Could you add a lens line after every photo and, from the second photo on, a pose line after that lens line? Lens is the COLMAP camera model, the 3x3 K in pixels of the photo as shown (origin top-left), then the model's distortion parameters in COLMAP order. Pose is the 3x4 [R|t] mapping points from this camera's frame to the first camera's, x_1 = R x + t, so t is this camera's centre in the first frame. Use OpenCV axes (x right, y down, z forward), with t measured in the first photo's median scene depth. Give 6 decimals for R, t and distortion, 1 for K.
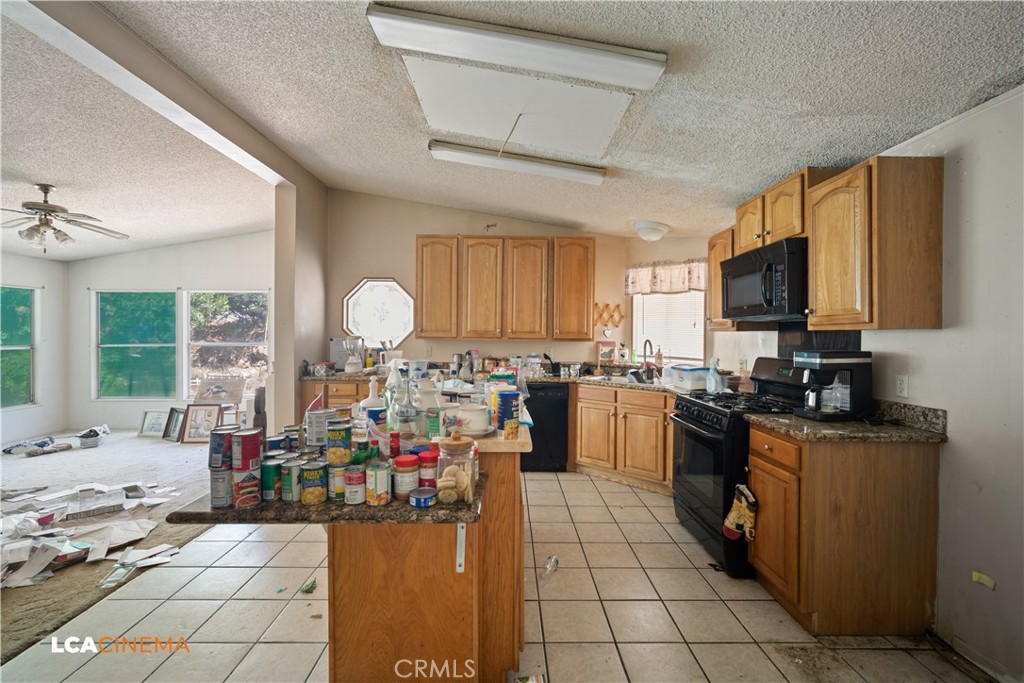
lens RADIAL K [[446.1, 0, 511.6], [0, 446.1, 336.2], [0, 0, 1]] dist [-0.008644, 0.000759]
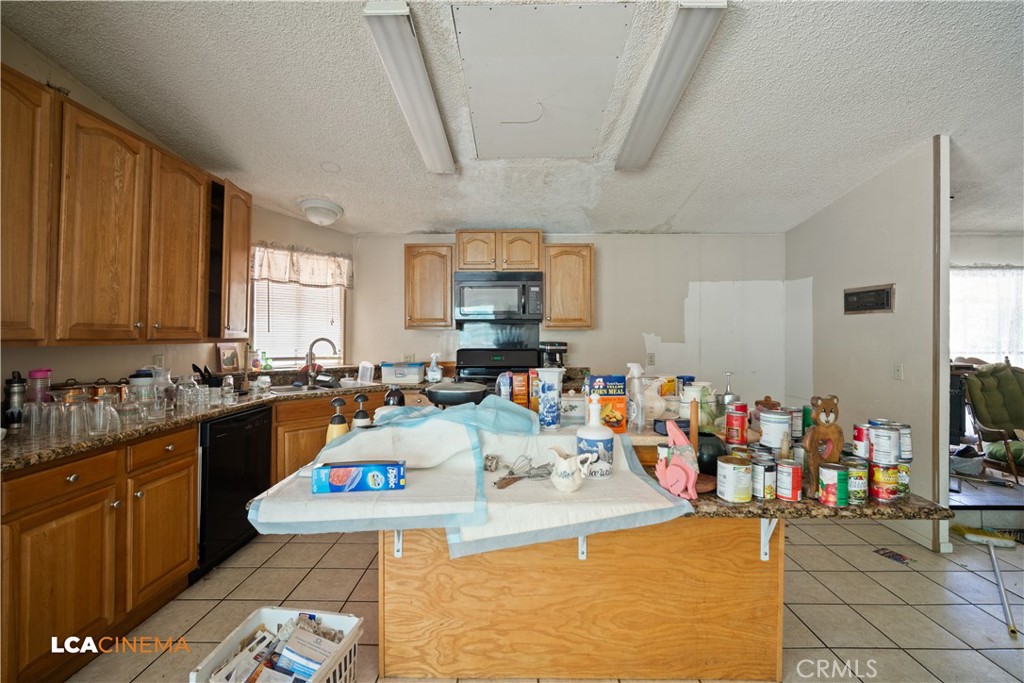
lens RADIAL K [[446.1, 0, 511.6], [0, 446.1, 336.2], [0, 0, 1]] dist [-0.008644, 0.000759]
pose [[0.020640, -0.010737, 0.999729, -0.517968], [0.001438, 0.999942, 0.010709, -0.003798], [-0.999786, 0.001217, 0.020654, 0.571772]]
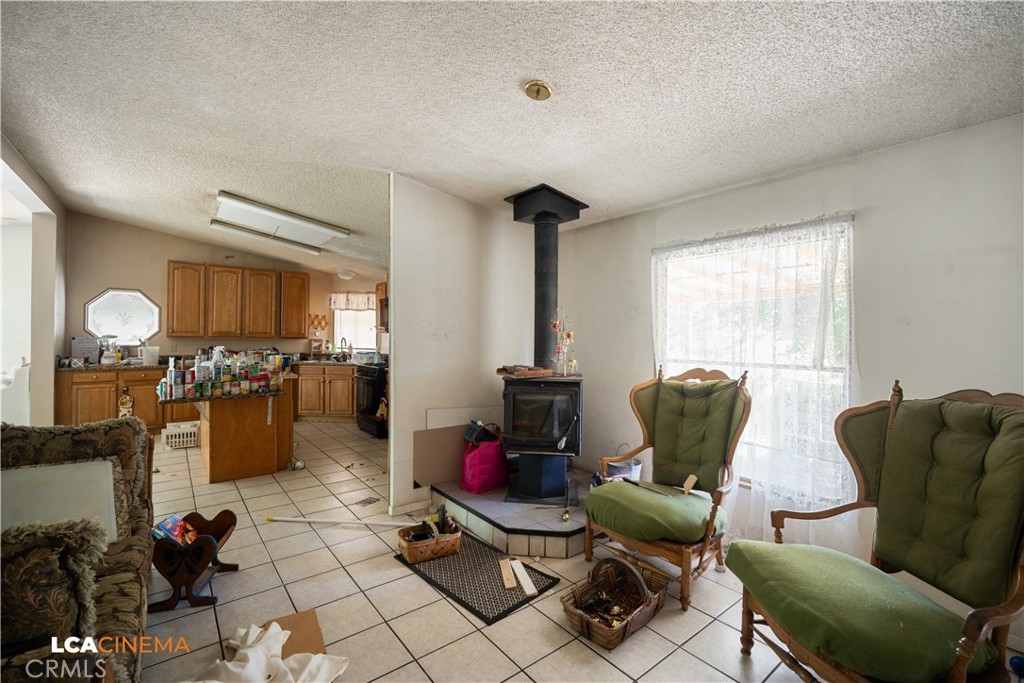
lens RADIAL K [[446.1, 0, 511.6], [0, 446.1, 336.2], [0, 0, 1]] dist [-0.008644, 0.000759]
pose [[0.795333, -0.000037, 0.606173, -0.201009], [0.000709, 0.999999, -0.000870, 0.003751], [-0.606172, 0.001121, 0.795333, -0.693413]]
